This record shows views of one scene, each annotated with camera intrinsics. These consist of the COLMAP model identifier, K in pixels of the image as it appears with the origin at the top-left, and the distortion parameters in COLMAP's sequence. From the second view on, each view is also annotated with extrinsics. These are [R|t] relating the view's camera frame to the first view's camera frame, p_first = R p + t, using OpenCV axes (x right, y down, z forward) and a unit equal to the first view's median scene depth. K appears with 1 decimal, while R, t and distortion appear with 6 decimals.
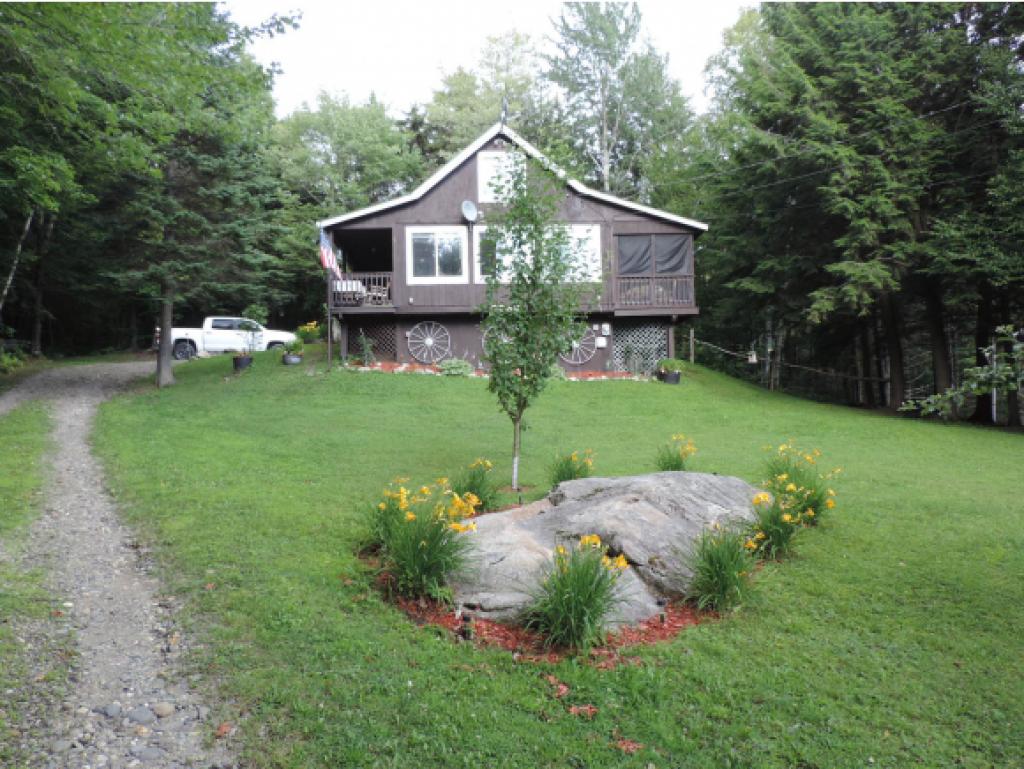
lens RADIAL K [[823.1, 0, 512.0], [0, 823.1, 384.5], [0, 0, 1]] dist [0.007088, 0.002633]
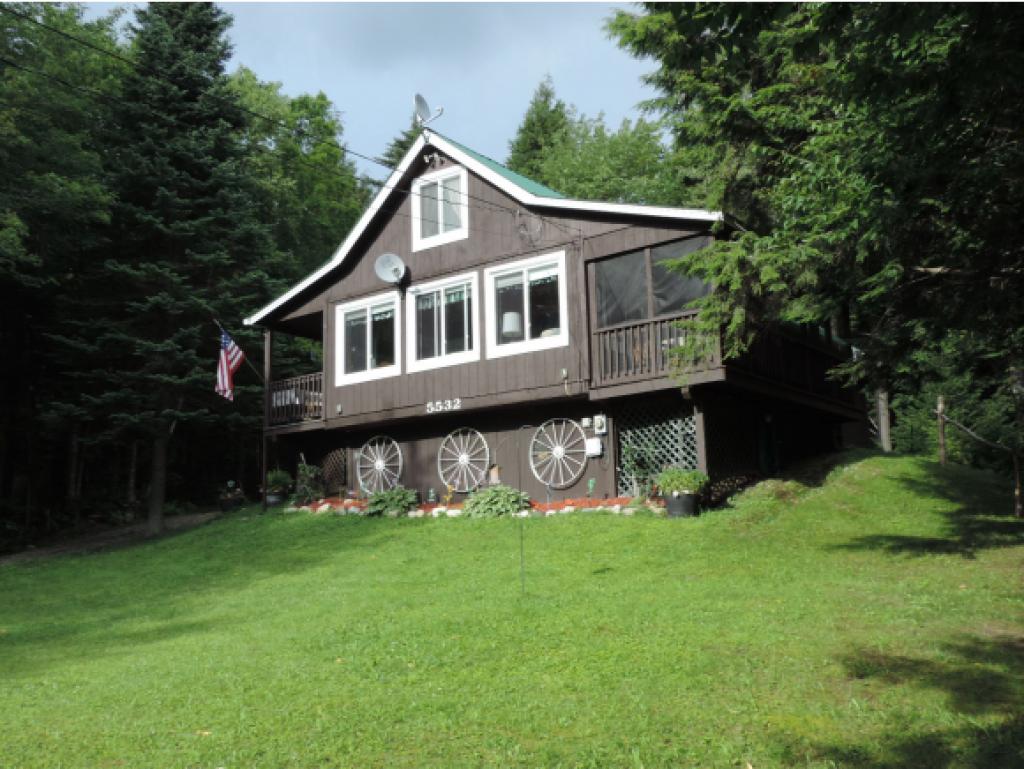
lens RADIAL K [[1026.7, 0, 512.0], [0, 1026.7, 384.5], [0, 0, 1]] dist [-0.123329, 0.000015]
pose [[0.767651, -0.110103, -0.631340, 0.533172], [0.046149, 0.992071, -0.116900, -0.013570], [0.639205, 0.060603, 0.766645, 0.419631]]
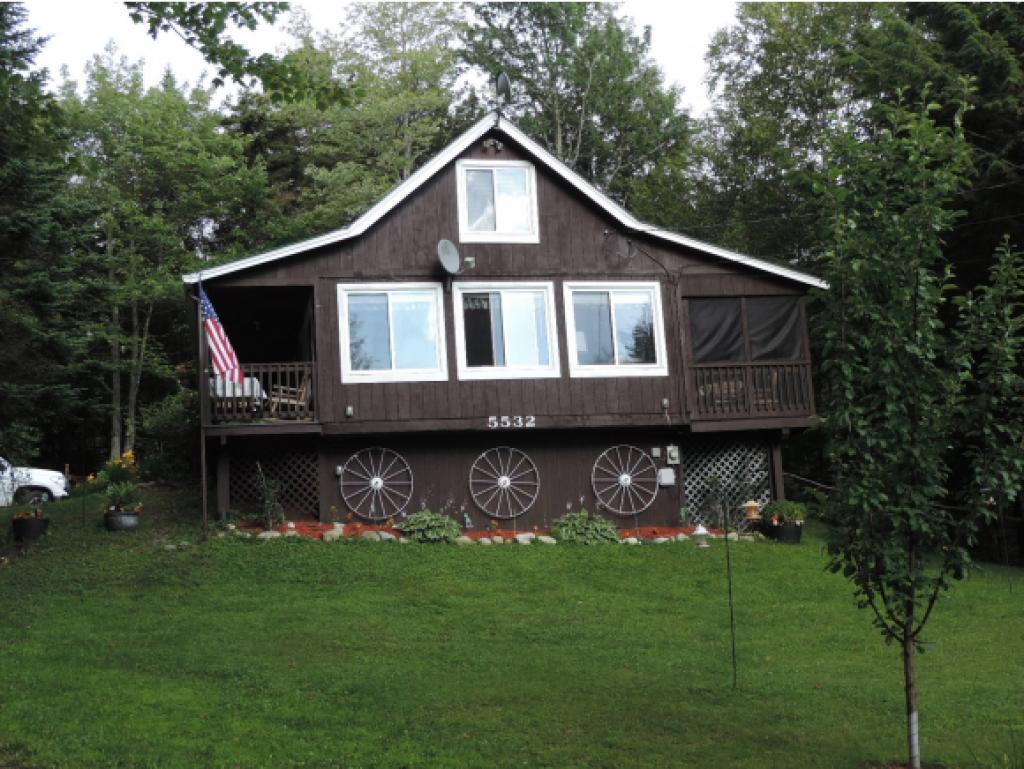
lens RADIAL K [[1291.8, 0, 512.0], [0, 1291.8, 384.5], [0, 0, 1]] dist [-0.046507, 0.004300]
pose [[0.985295, -0.010539, 0.170534, -0.161414], [0.031042, 0.992527, -0.118014, -0.011435], [-0.168016, 0.121572, 0.978259, 0.106812]]
